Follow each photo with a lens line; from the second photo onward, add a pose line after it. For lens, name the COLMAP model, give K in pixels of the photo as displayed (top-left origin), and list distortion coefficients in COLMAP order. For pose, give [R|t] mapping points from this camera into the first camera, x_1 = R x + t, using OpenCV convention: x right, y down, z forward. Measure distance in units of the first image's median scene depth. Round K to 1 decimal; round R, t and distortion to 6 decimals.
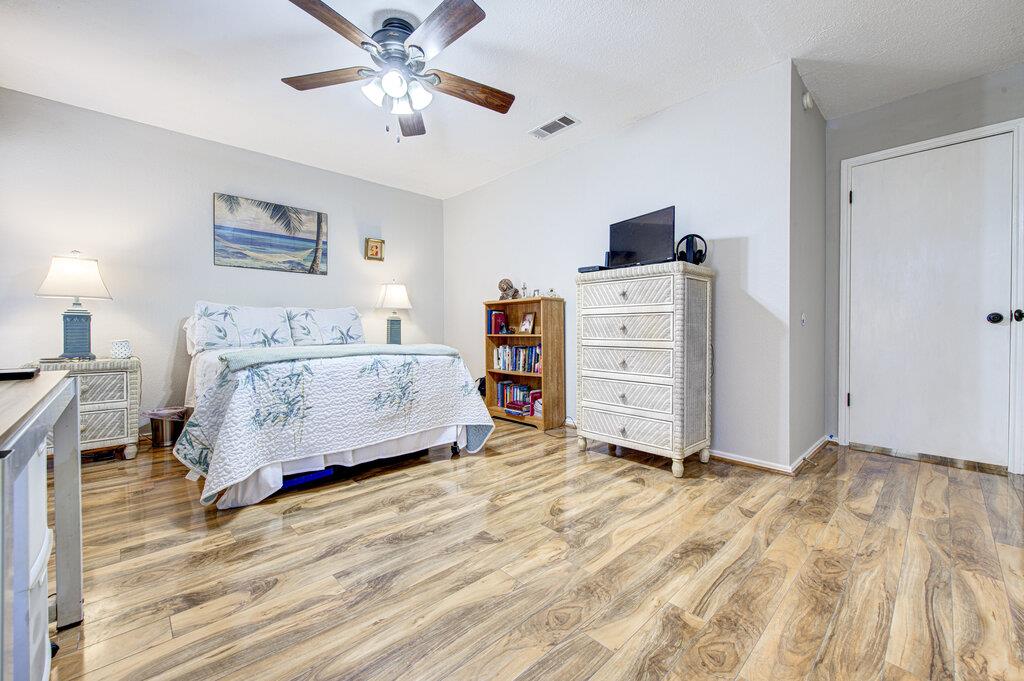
lens RADIAL K [[408.3, 0, 523.1], [0, 408.3, 337.5], [0, 0, 1]] dist [0.005538, -0.000066]
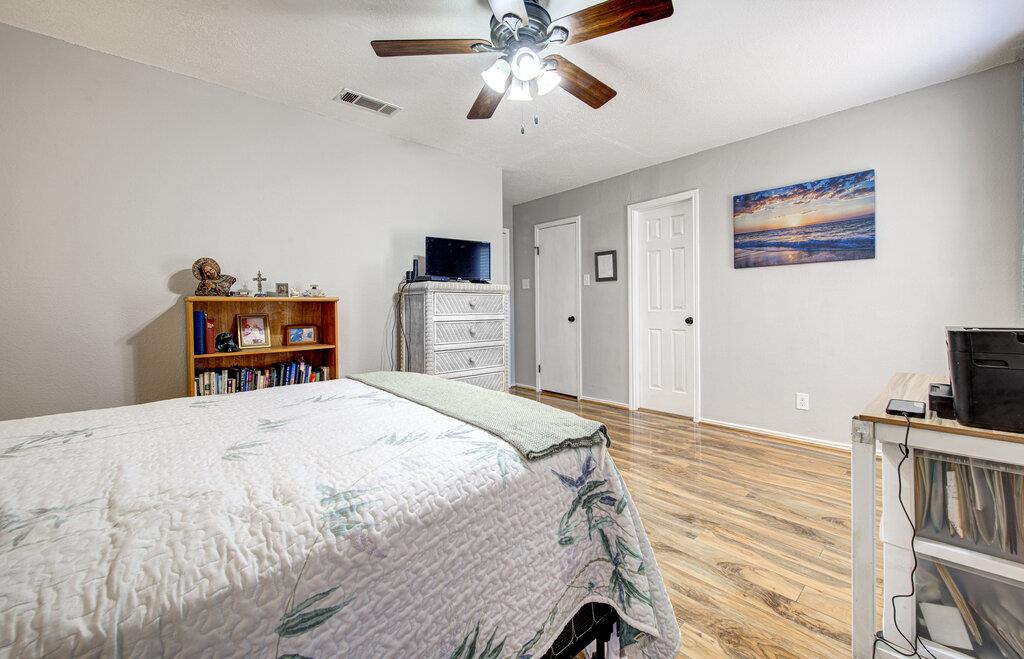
lens RADIAL K [[415.3, 0, 512.4], [0, 415.3, 315.4], [0, 0, 1]] dist [0.000498, 0.000123]
pose [[0.032158, -0.014945, 0.999371, -1.097653], [0.026457, 0.999551, 0.014097, -0.098516], [-0.999133, 0.025987, 0.032539, 0.930299]]
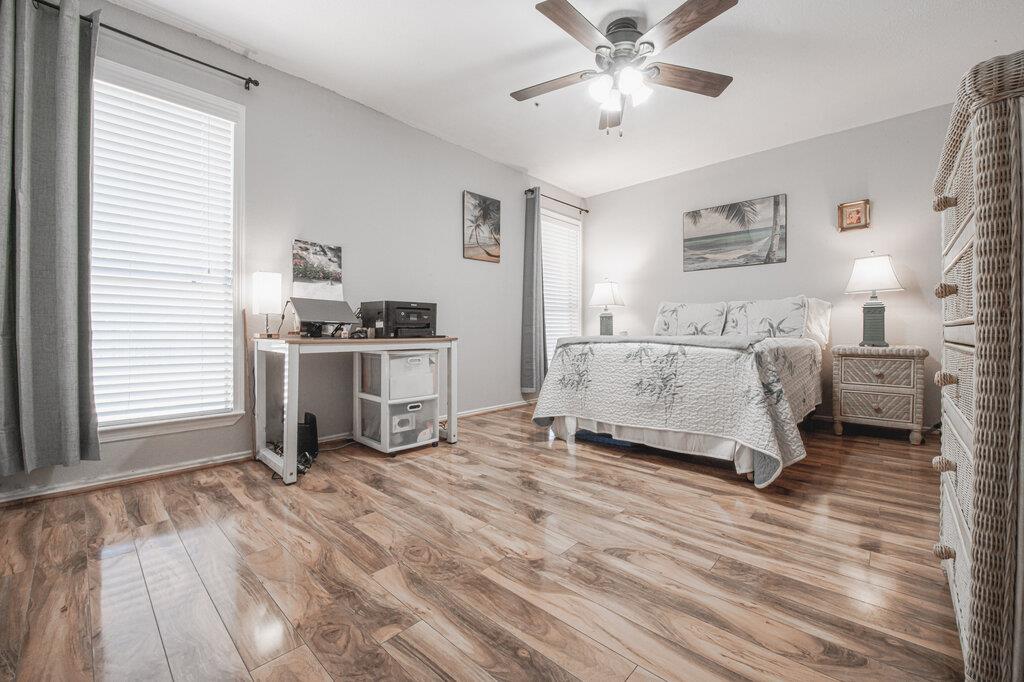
lens RADIAL K [[407.5, 0, 512.0], [0, 407.5, 341.0], [0, 0, 1]] dist [-0.012950, 0.000011]
pose [[0.052255, 0.021471, -0.998403, 0.662230], [-0.019237, 0.999605, 0.020490, 0.024096], [0.998448, 0.018136, 0.052648, 0.628128]]
